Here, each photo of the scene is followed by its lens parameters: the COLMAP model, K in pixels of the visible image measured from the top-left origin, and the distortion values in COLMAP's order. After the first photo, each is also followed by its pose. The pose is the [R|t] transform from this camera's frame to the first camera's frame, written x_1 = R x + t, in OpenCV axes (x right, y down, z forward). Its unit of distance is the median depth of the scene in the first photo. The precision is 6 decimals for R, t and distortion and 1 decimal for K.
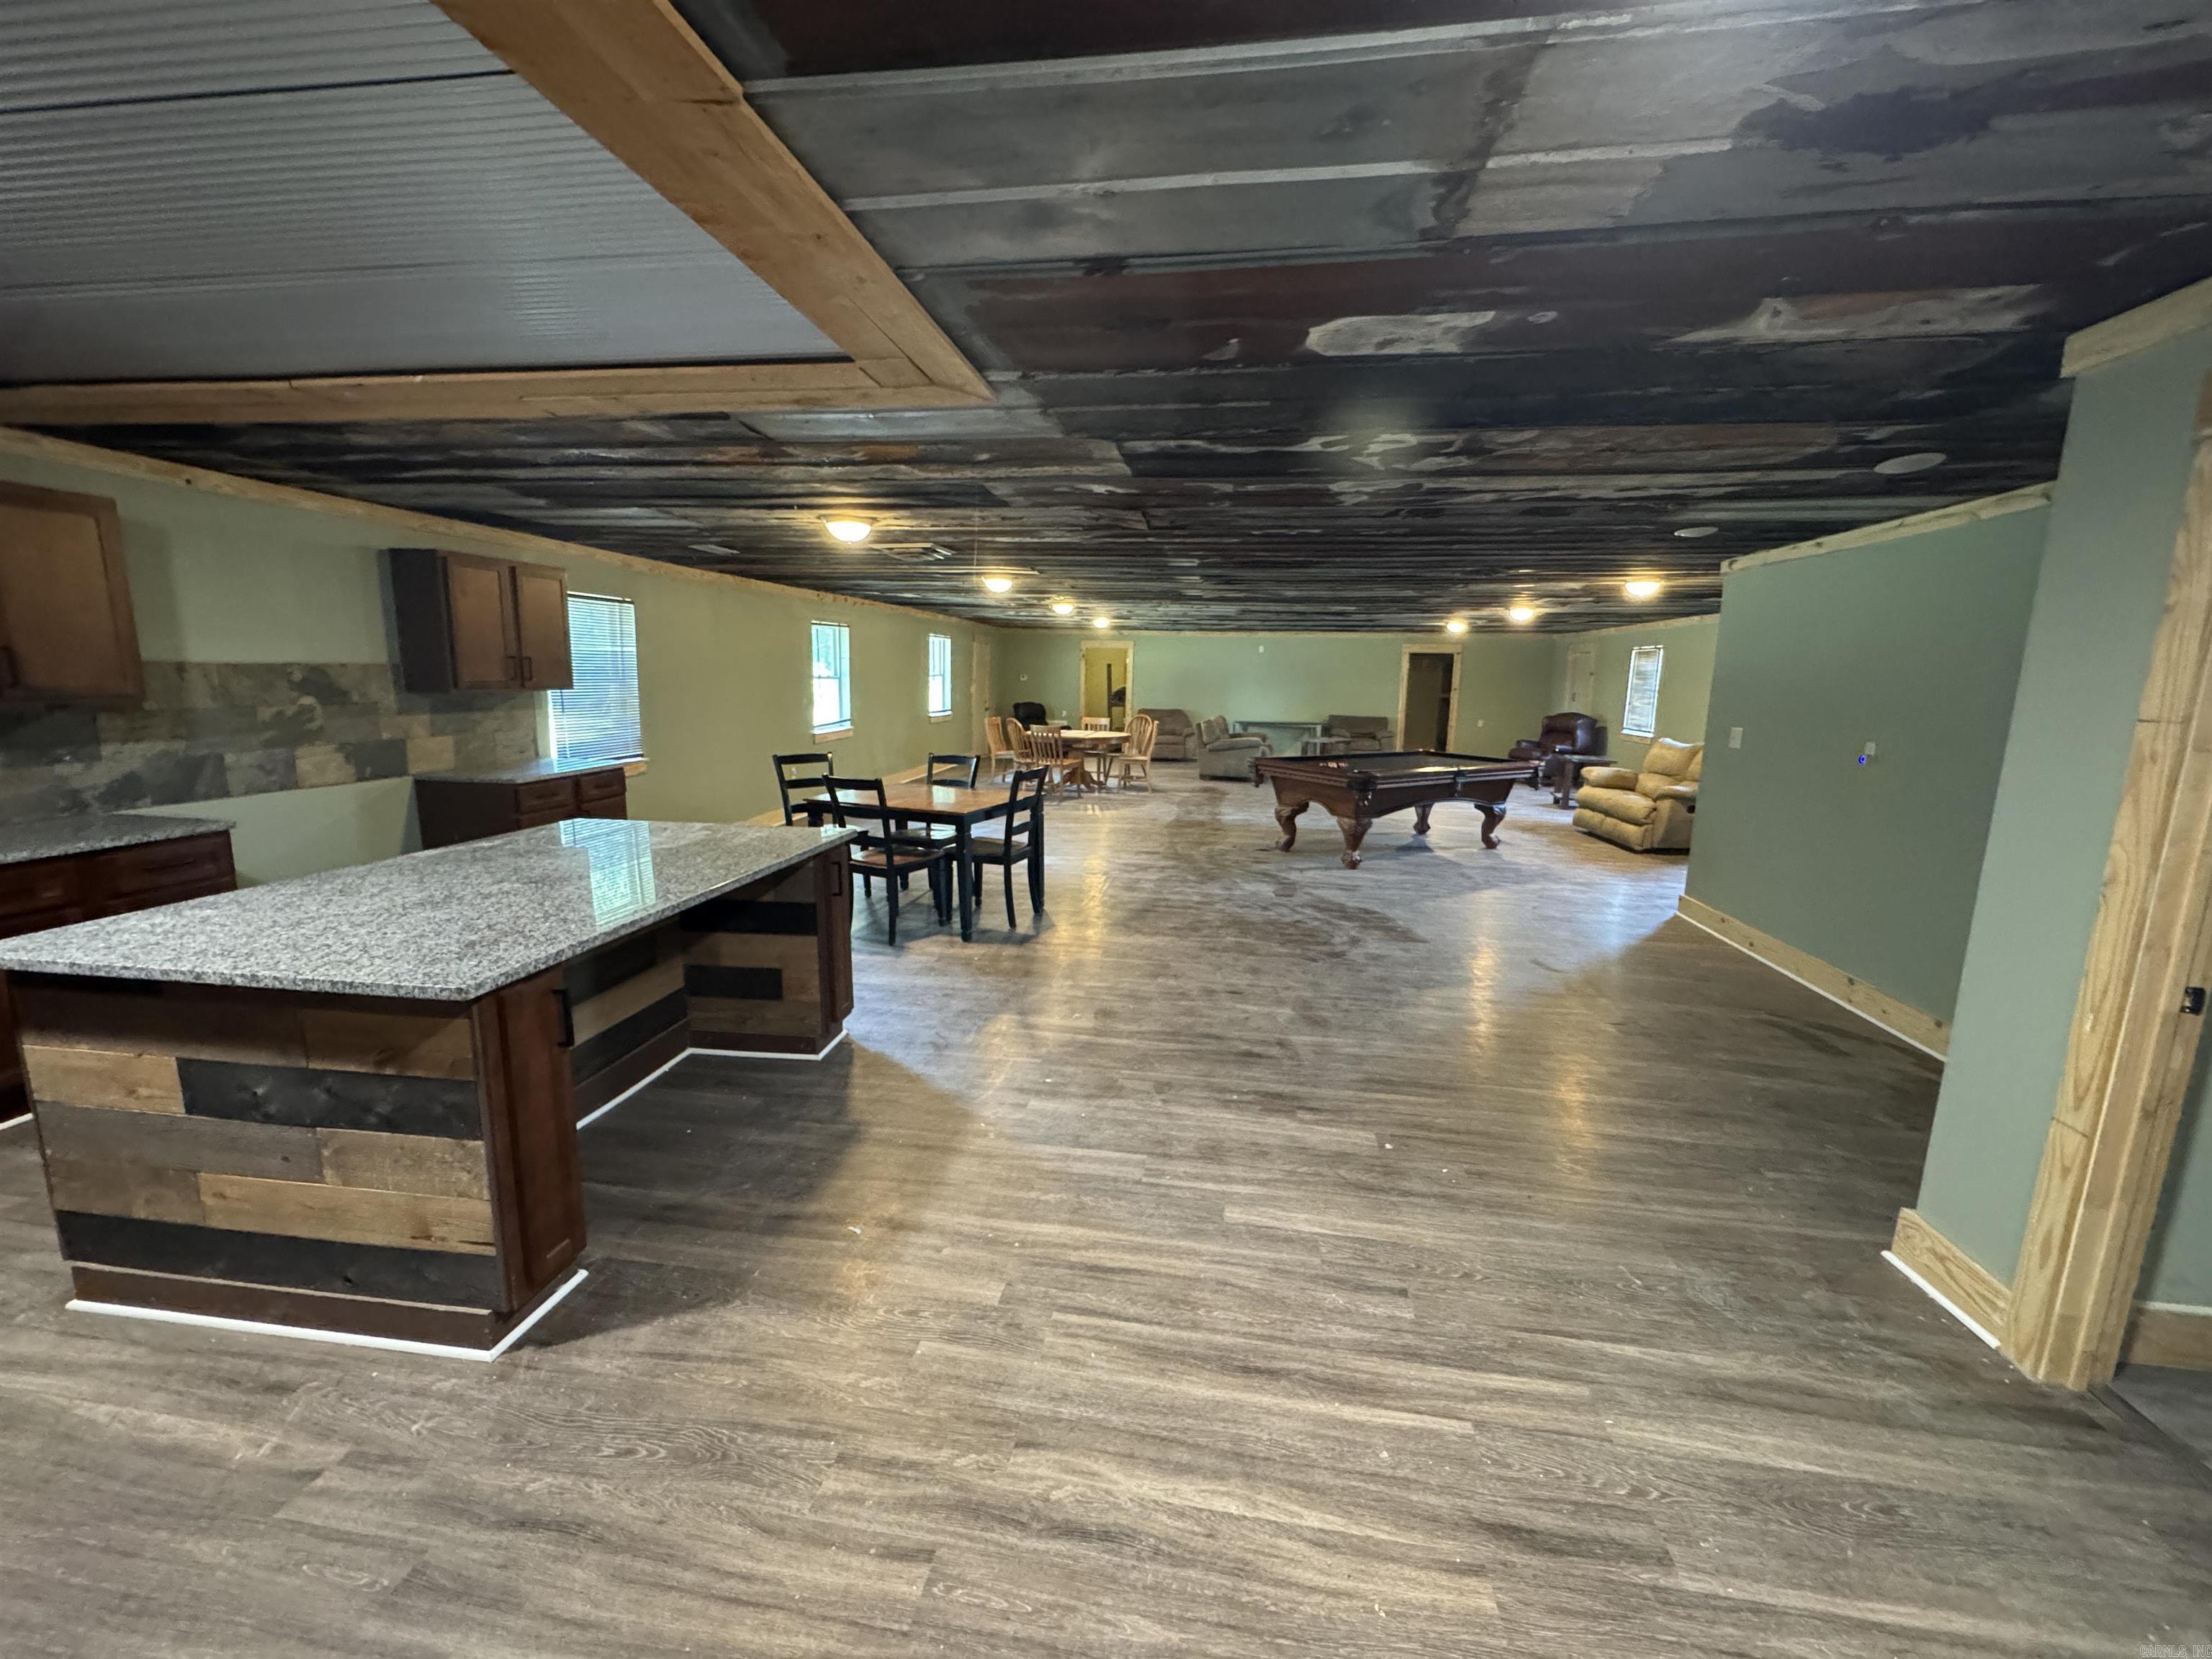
lens RADIAL K [[884.0, 0, 1100.9], [0, 884.0, 834.4], [0, 0, 1]] dist [-0.000999, 0.000252]
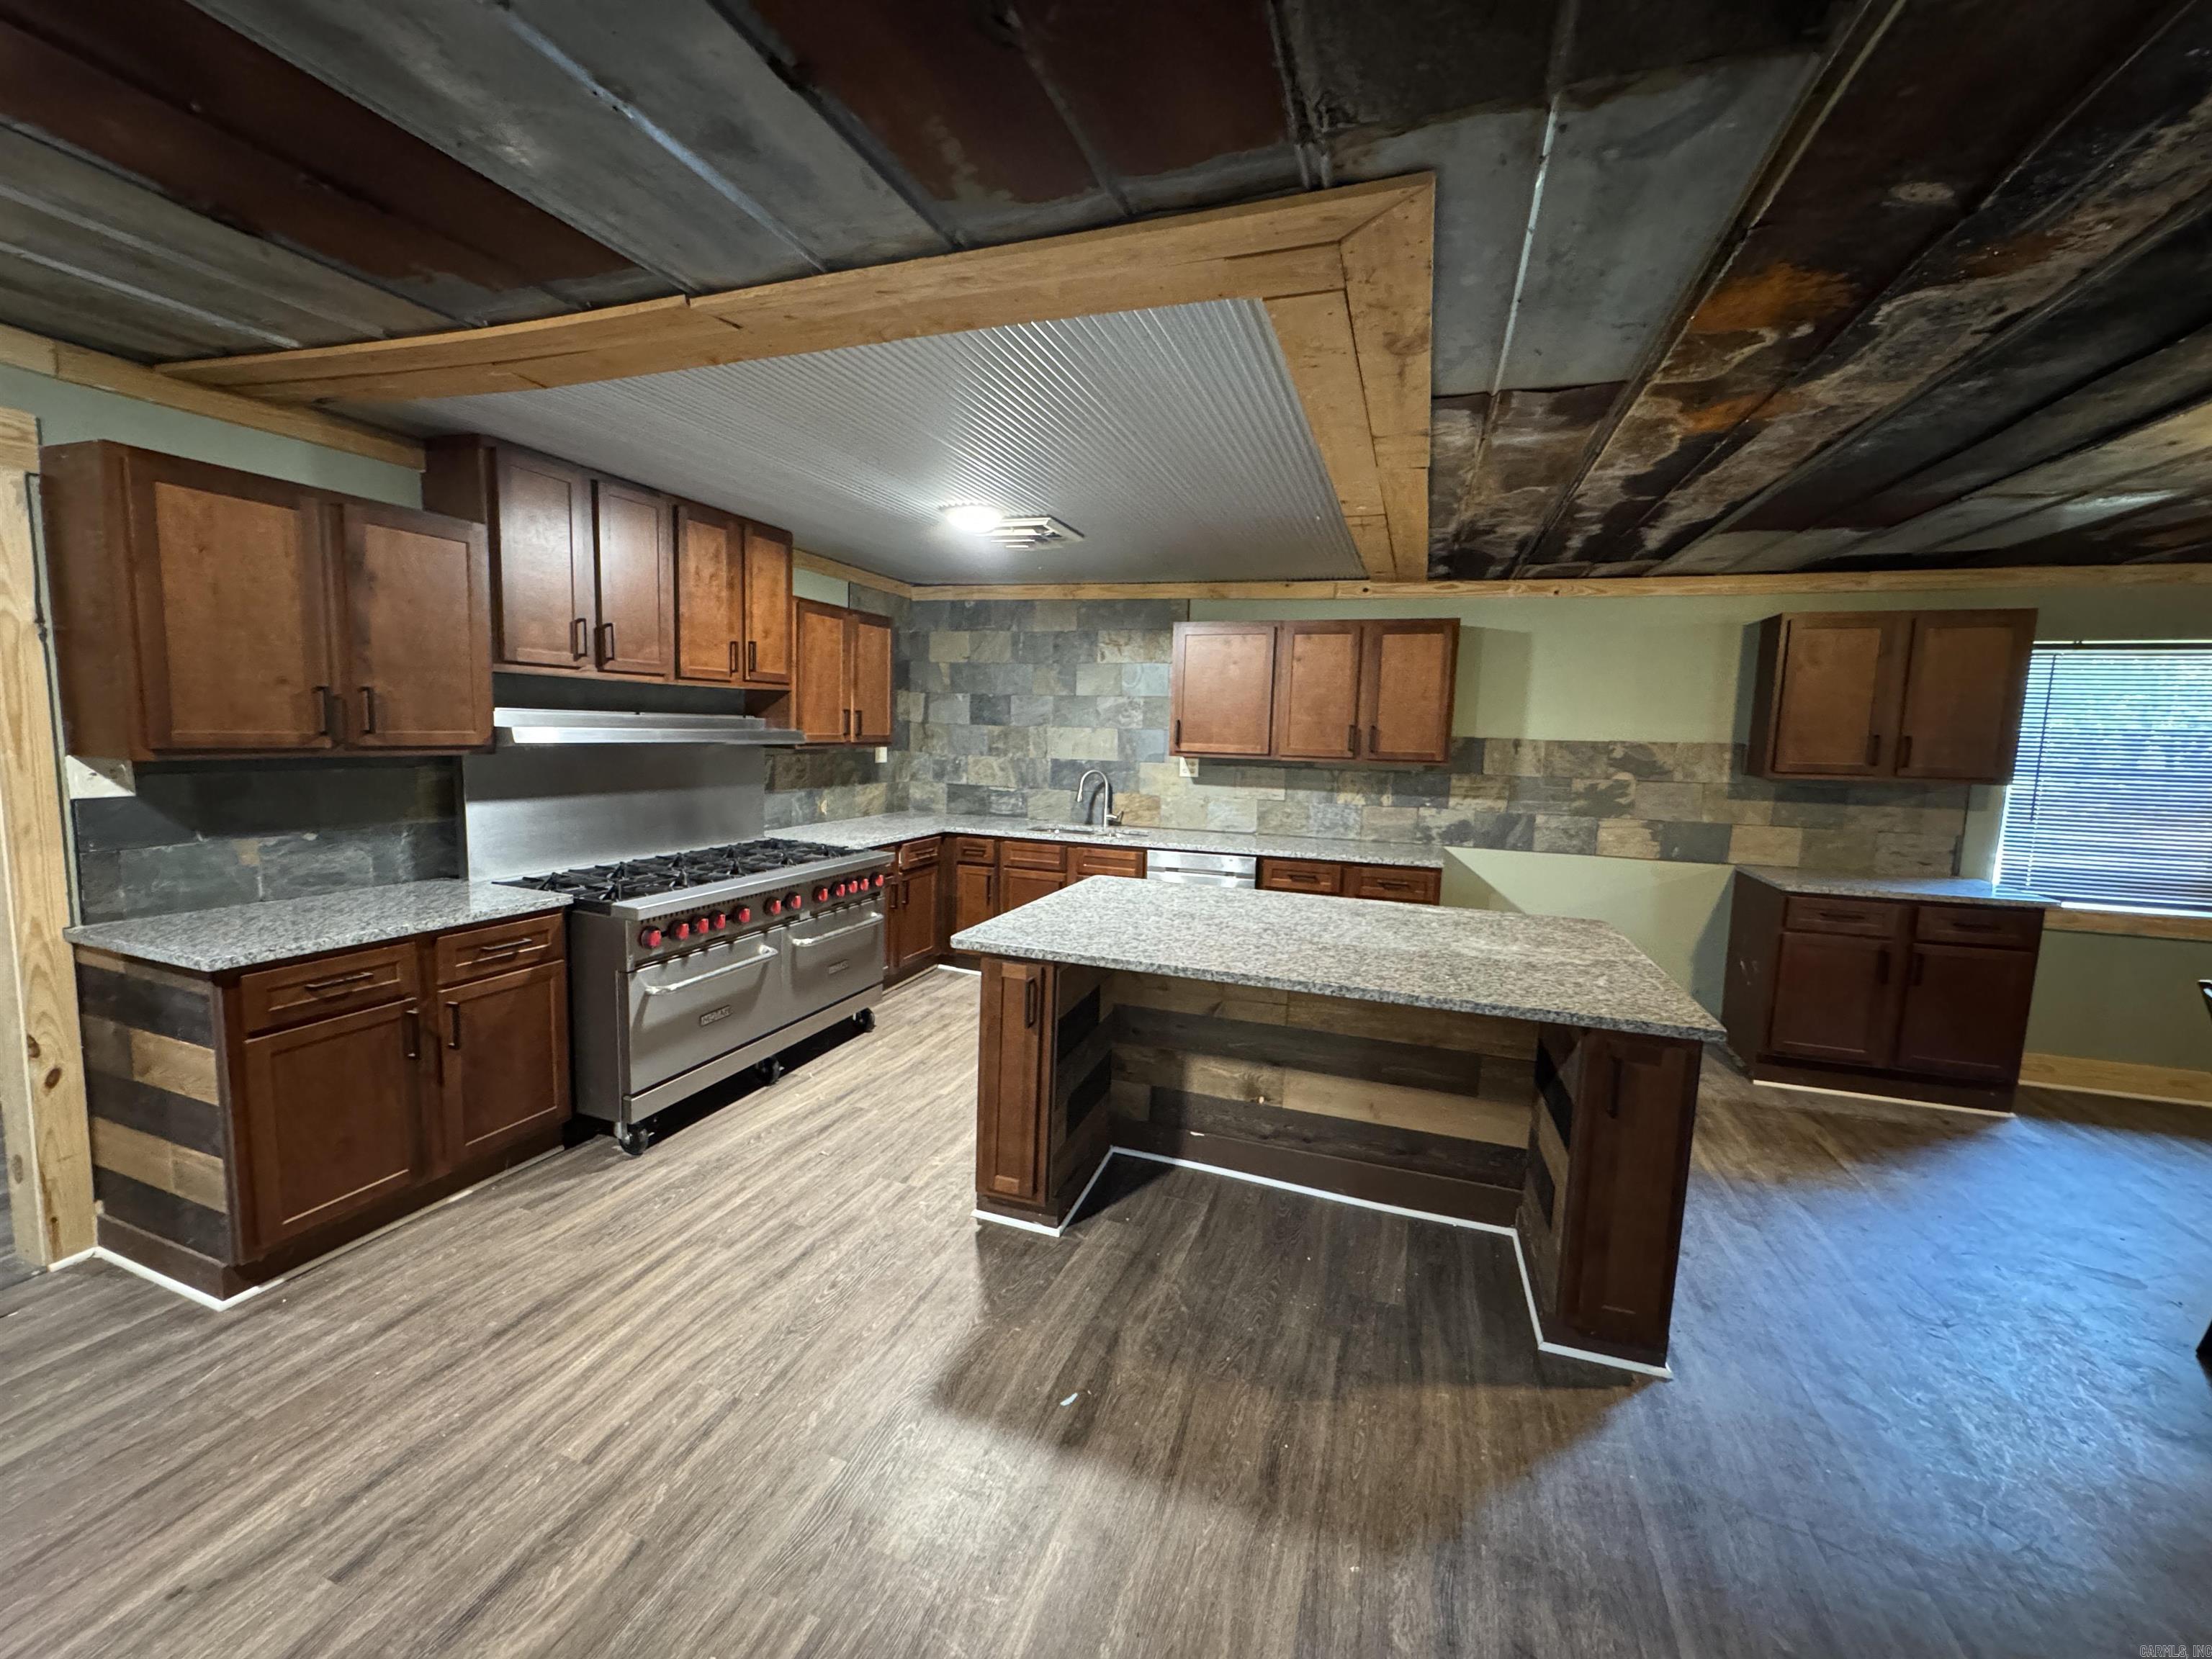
lens RADIAL K [[884.0, 0, 1103.8], [0, 884.0, 827.9], [0, 0, 1]] dist [-0.000999, 0.000252]
pose [[-0.190974, 0.088905, -0.977561, 0.323595], [-0.206521, 0.969960, 0.128559, -0.121974], [0.959624, 0.226438, -0.166877, 0.727481]]
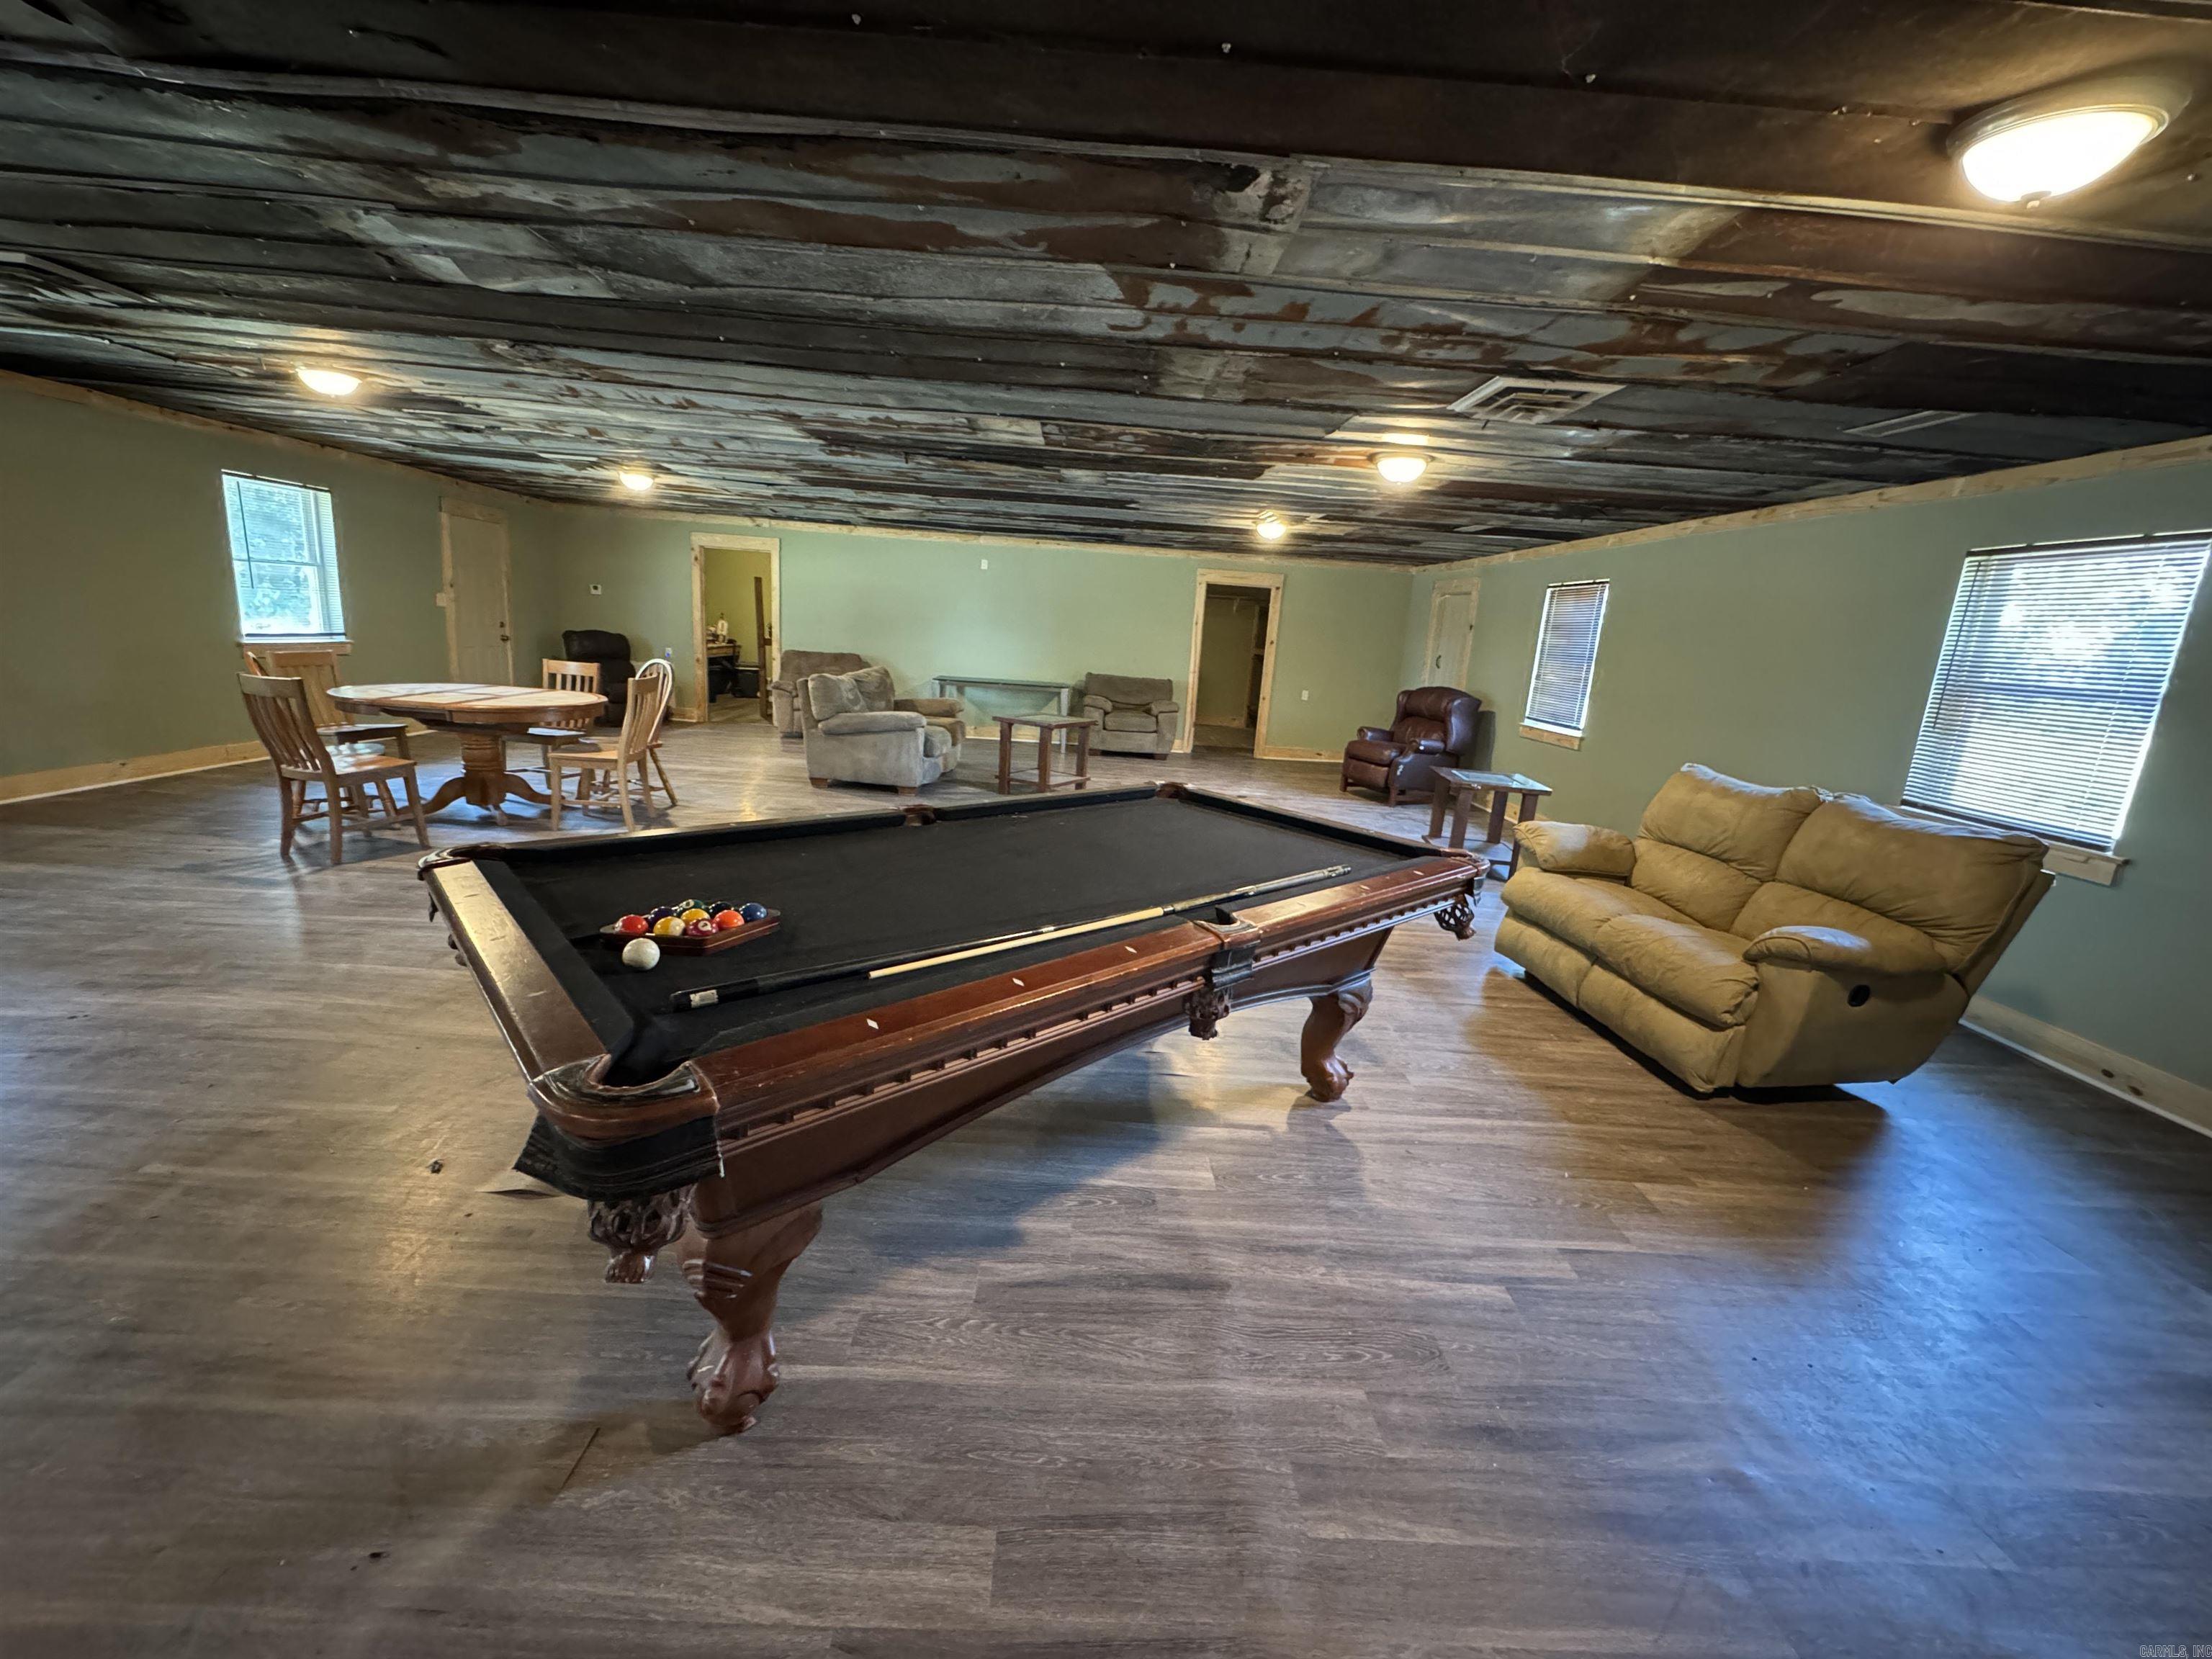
lens RADIAL K [[884.0, 0, 1099.2], [0, 884.0, 821.1], [0, 0, 1]] dist [-0.000999, 0.000252]
pose [[0.983334, 0.012635, 0.181366, 0.165633], [-0.020435, 0.998942, 0.041202, -0.058416], [-0.180654, -0.044221, 0.982552, 0.388217]]
